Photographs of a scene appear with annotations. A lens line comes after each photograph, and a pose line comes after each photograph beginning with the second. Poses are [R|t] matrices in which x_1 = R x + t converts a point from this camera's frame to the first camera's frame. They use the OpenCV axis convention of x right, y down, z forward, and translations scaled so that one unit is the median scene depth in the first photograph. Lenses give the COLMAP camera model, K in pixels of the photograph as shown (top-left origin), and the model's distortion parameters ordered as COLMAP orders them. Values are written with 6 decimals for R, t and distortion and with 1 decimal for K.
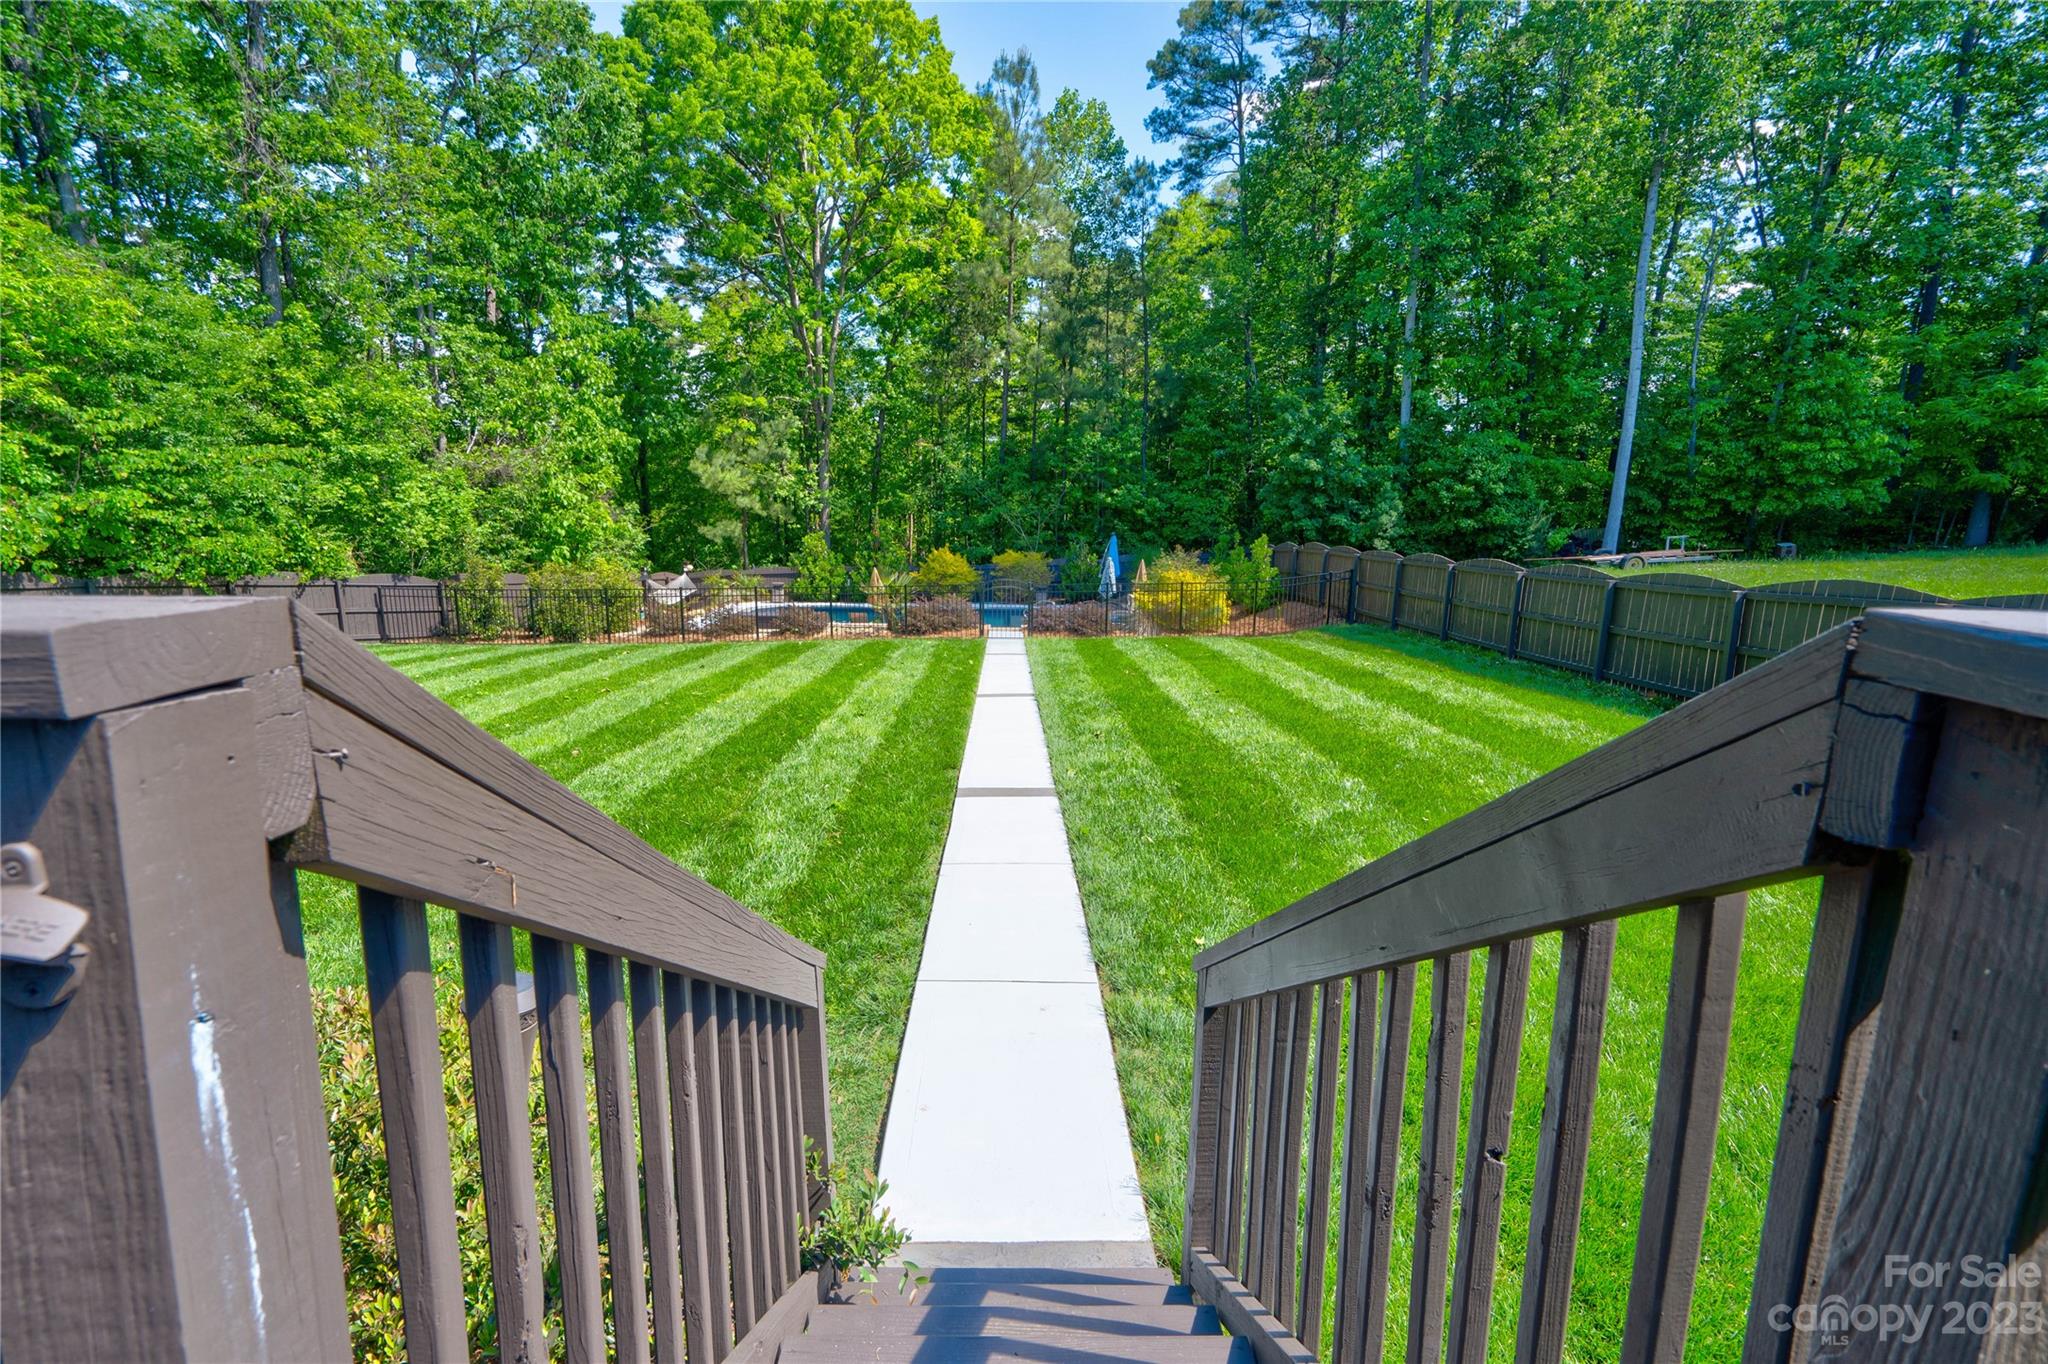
lens RADIAL K [[932.3, 0, 1021.2], [0, 932.3, 674.7], [0, 0, 1]] dist [0.002670, 0.000902]
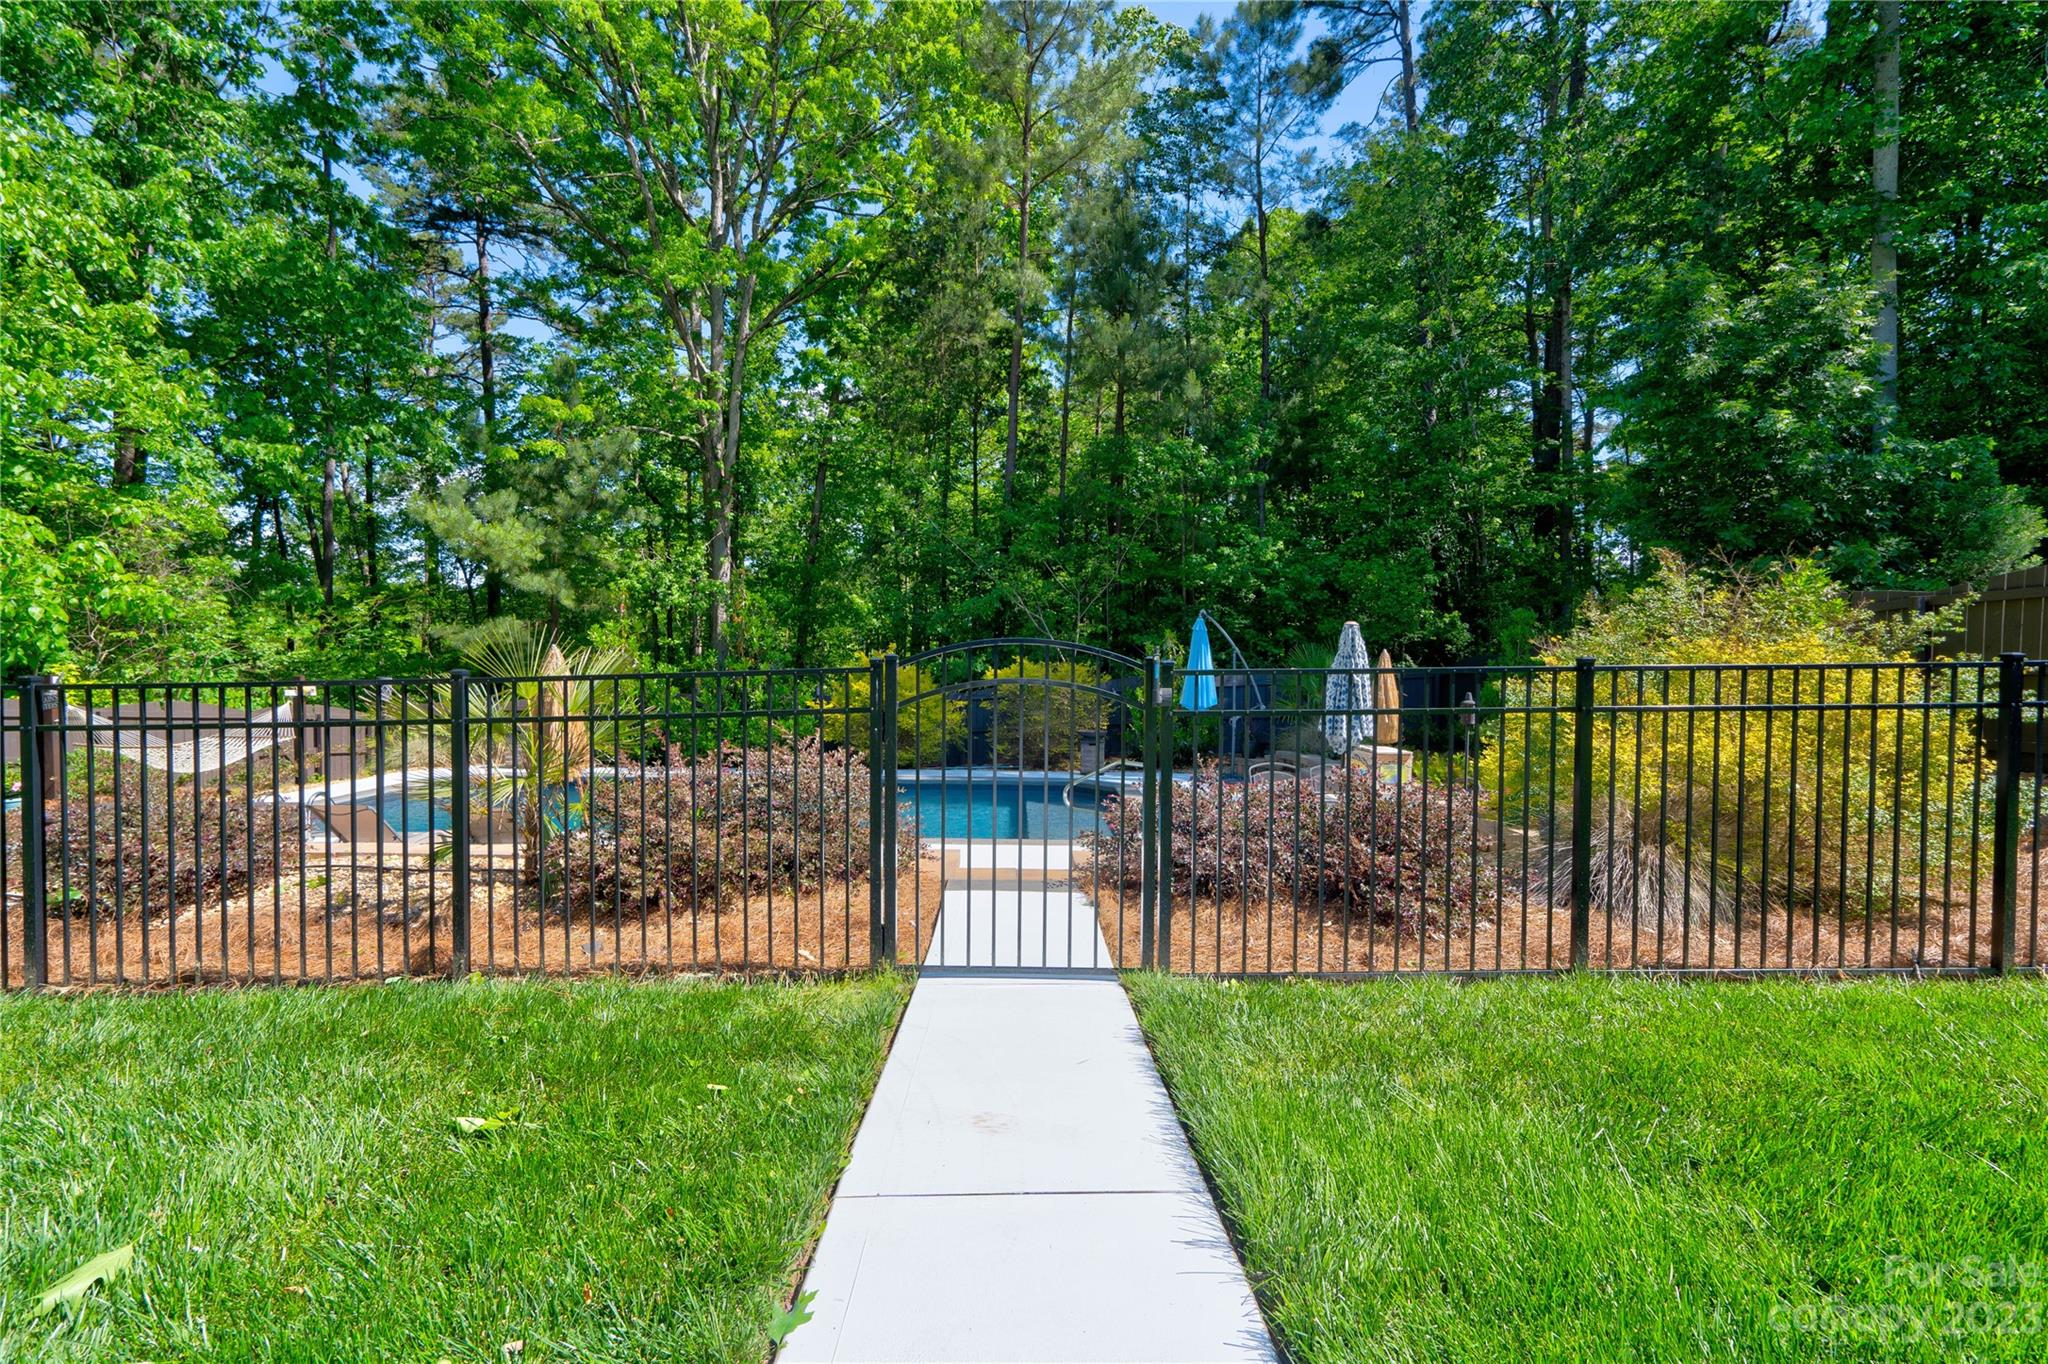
lens RADIAL K [[932.3, 0, 1021.2], [0, 932.3, 674.7], [0, 0, 1]] dist [0.002670, 0.000902]
pose [[0.999995, -0.002471, -0.002029, -0.010743], [0.002084, 0.985019, -0.172433, -0.041132], [0.002425, 0.172428, 0.985019, 0.521091]]
